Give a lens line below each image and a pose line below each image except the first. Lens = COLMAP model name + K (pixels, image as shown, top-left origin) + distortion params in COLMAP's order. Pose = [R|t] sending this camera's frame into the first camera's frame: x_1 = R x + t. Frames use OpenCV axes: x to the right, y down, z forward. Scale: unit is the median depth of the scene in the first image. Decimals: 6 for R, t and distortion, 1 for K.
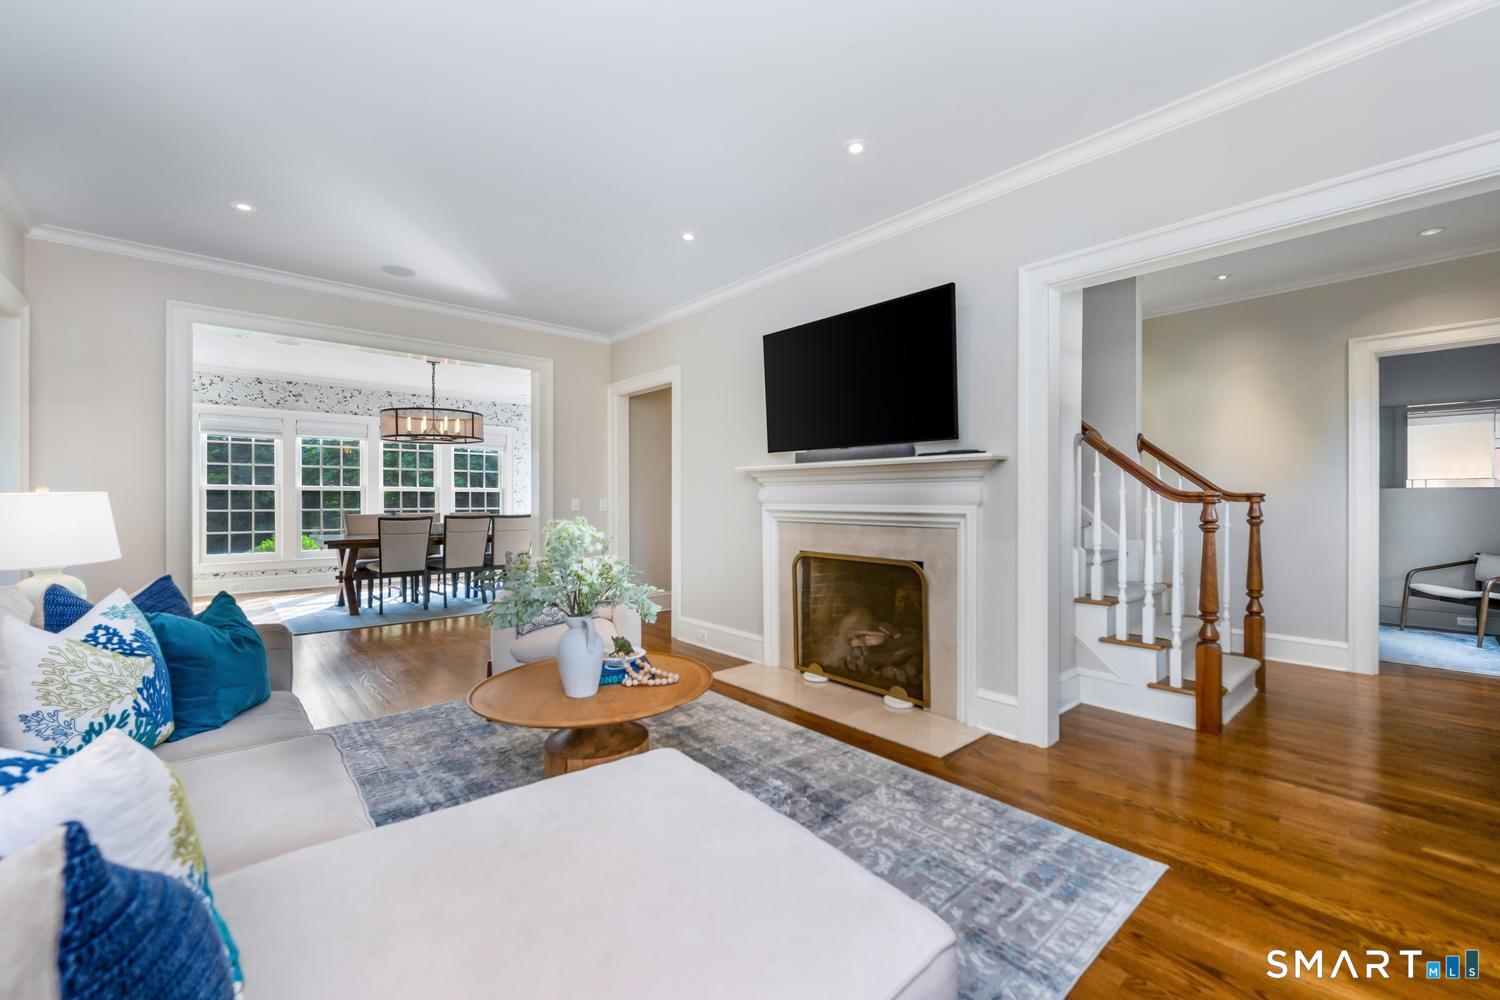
lens RADIAL K [[606.4, 0, 750.0], [0, 606.4, 500.0], [0, 0, 1]] dist [0.000422, -0.000004]
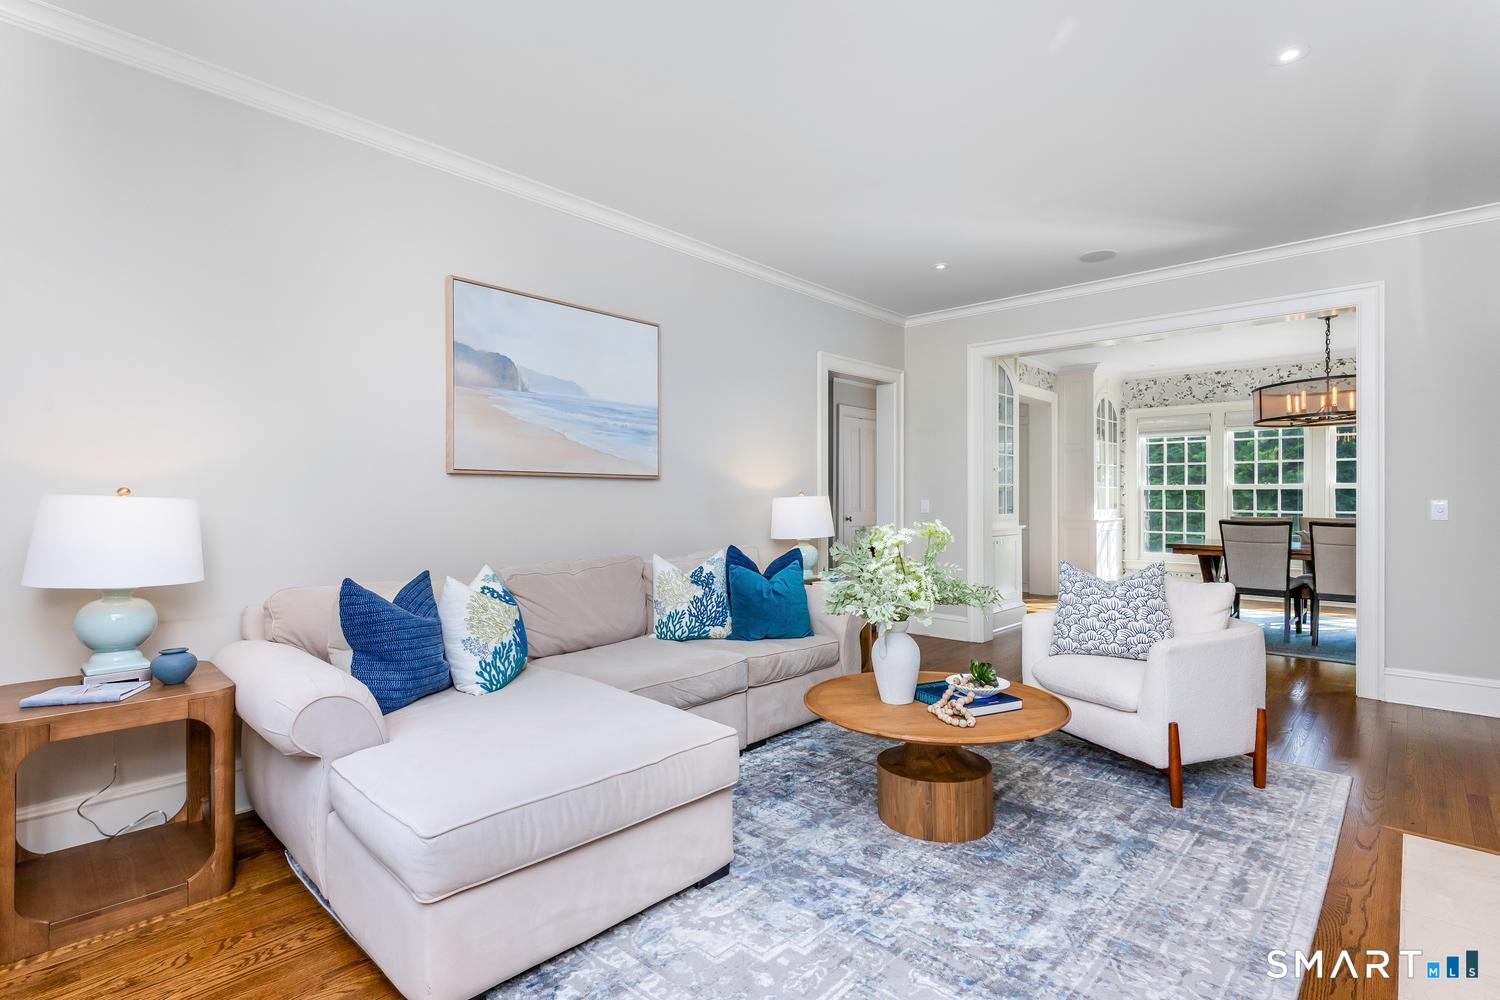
lens RADIAL K [[728.6, 0, 782.7], [0, 728.6, 498.8], [0, 0, 1]] dist [-0.000175, 0.000034]
pose [[0.121441, -0.000950, -0.992598, 0.490607], [0.000307, 1.000000, -0.000920, -0.001657], [0.992599, -0.000193, 0.121441, 0.388778]]
